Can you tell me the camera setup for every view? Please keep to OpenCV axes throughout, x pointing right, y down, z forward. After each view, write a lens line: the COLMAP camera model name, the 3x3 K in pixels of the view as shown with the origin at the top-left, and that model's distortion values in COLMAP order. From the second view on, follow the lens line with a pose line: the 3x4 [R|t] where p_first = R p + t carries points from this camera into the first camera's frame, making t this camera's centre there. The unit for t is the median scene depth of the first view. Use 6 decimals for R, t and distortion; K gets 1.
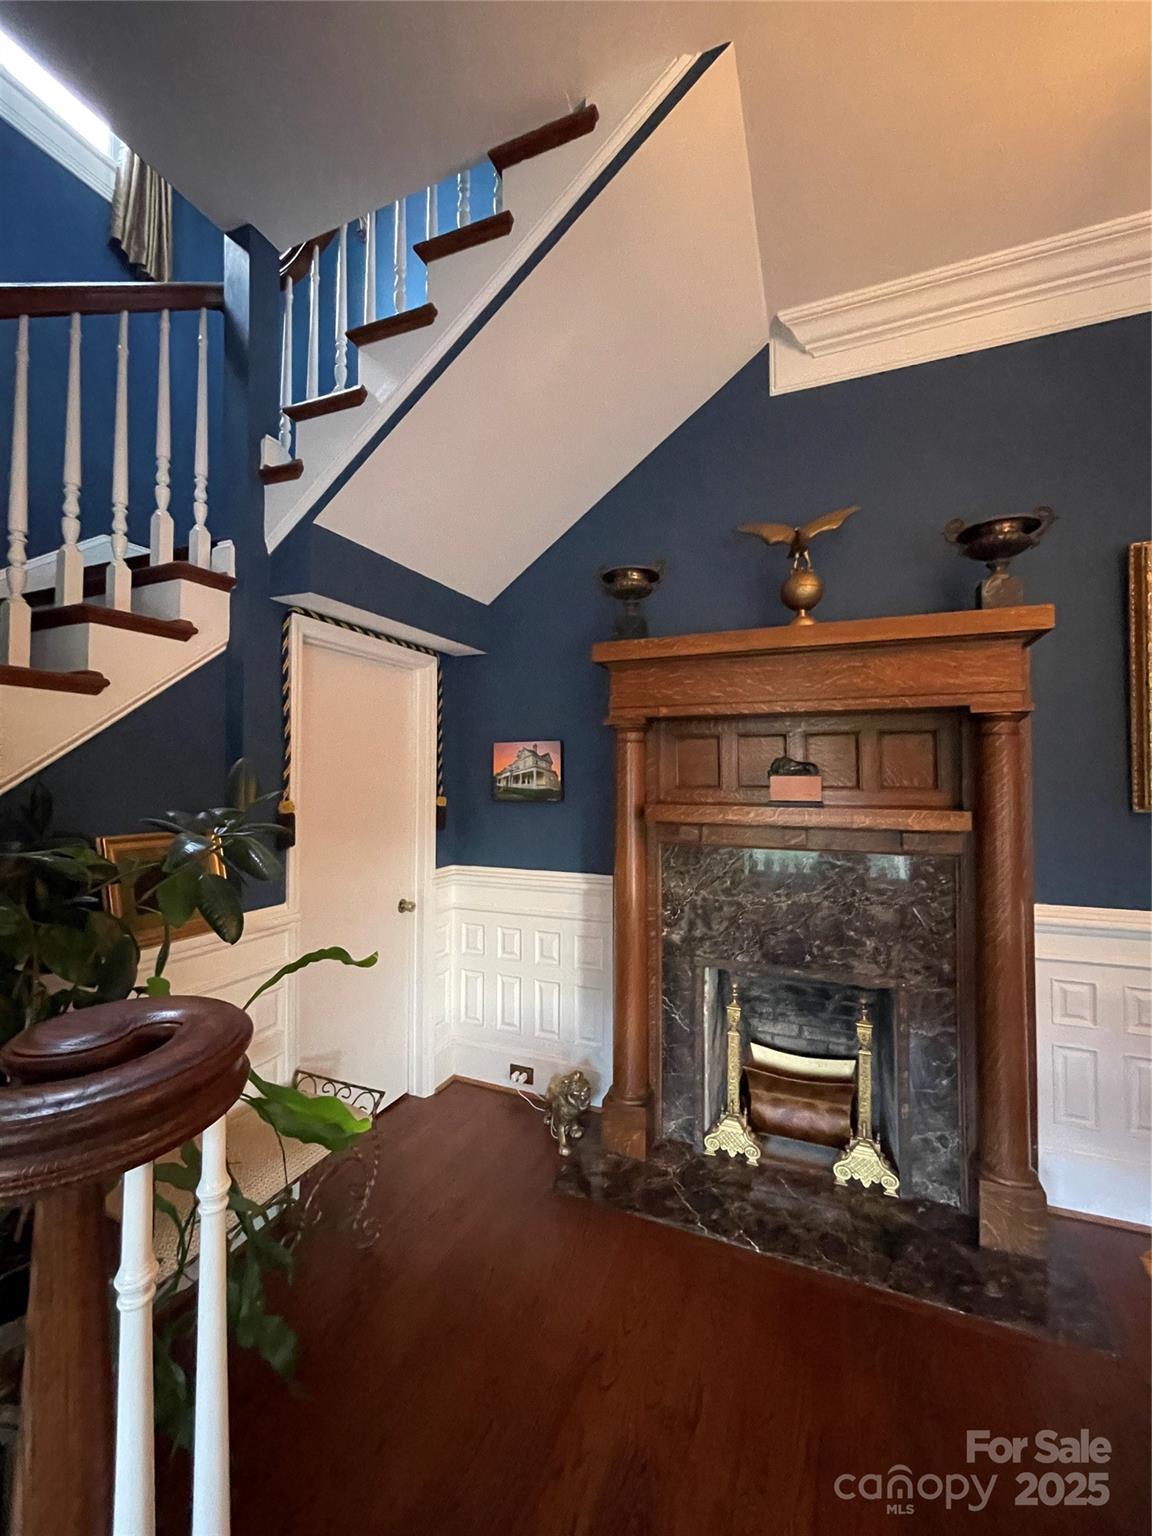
lens RADIAL K [[625.9, 0, 564.9], [0, 625.9, 759.1], [0, 0, 1]] dist [-0.003186, 0.000968]
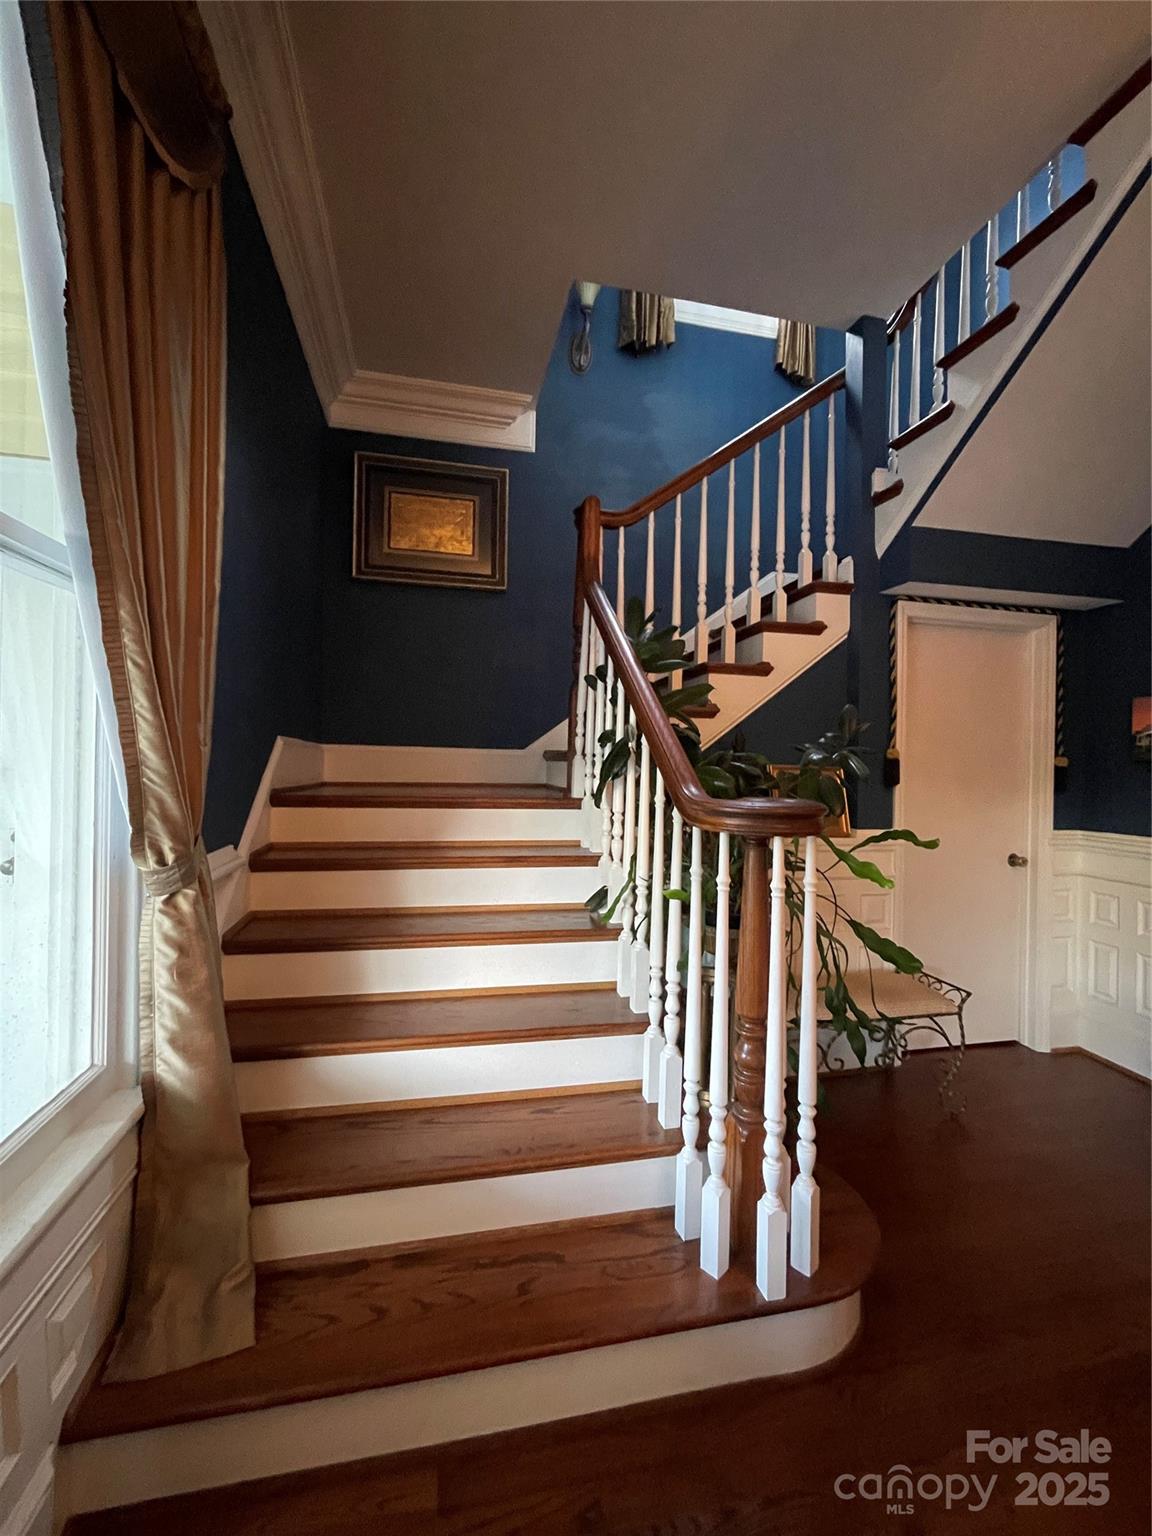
lens RADIAL K [[625.9, 0, 575.4], [0, 625.9, 759.0], [0, 0, 1]] dist [-0.003186, 0.000968]
pose [[0.586041, 0.006307, -0.810257, 0.215196], [0.002055, 0.999955, 0.009270, 0.075913], [0.810279, -0.007098, 0.586002, -0.279173]]
